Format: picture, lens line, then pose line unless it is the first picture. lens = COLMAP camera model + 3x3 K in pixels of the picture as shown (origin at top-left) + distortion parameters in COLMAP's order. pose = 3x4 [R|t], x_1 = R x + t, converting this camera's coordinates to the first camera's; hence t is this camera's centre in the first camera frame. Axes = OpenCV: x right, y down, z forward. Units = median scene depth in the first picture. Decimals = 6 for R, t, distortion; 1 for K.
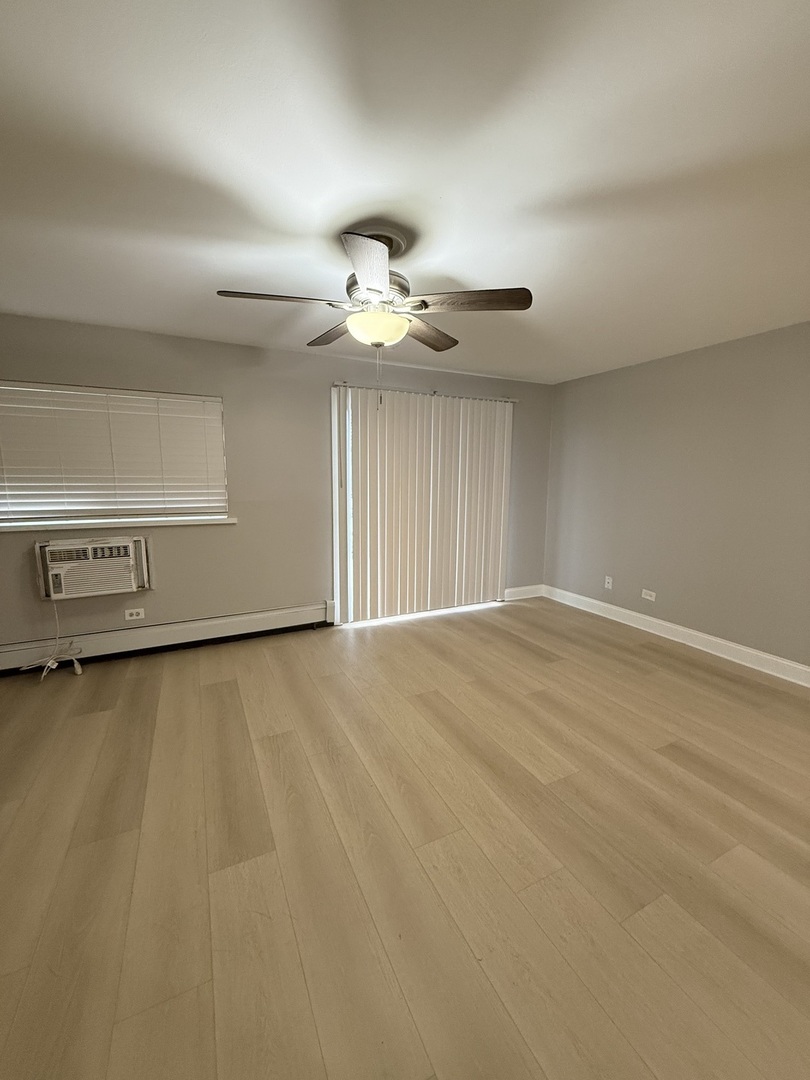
lens RADIAL K [[428.1, 0, 405.0], [0, 428.1, 540.0], [0, 0, 1]] dist [0.000443, 0.000110]
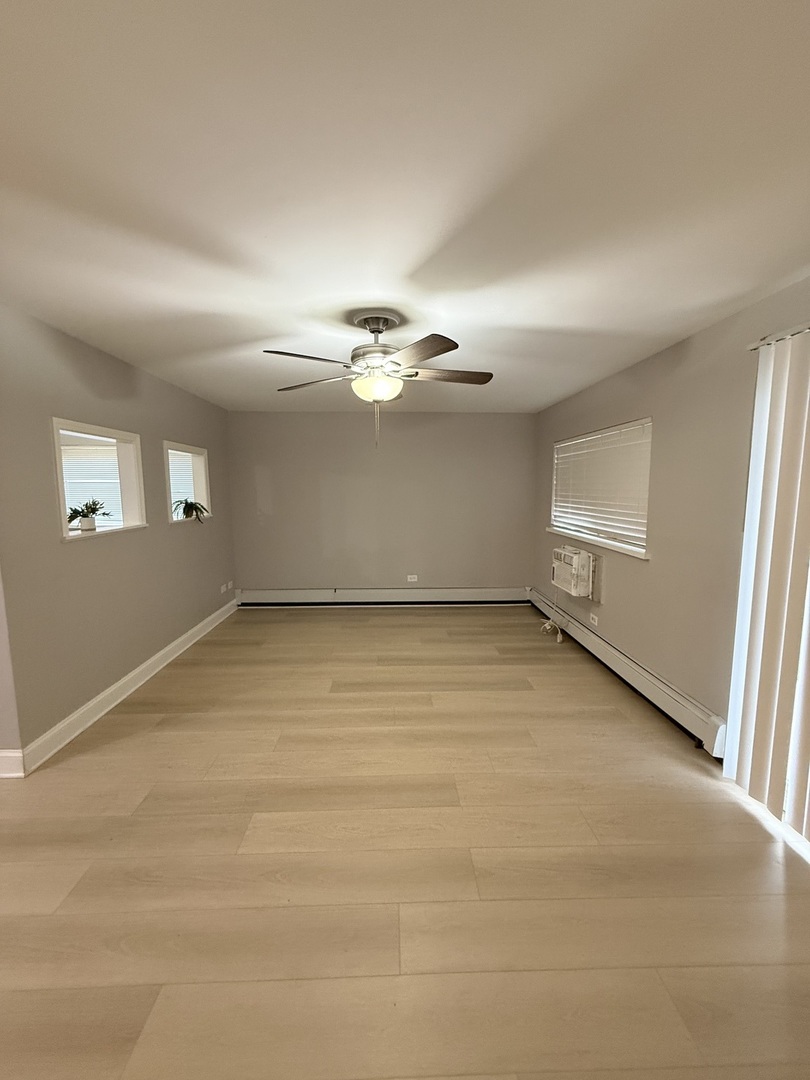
lens RADIAL K [[428.1, 0, 405.0], [0, 428.1, 540.0], [0, 0, 1]] dist [0.000443, 0.000110]
pose [[-0.414488, 0.105248, -0.903948, 0.883033], [-0.140014, 0.974089, 0.177615, -0.248450], [0.899220, 0.200185, -0.389012, 1.364284]]
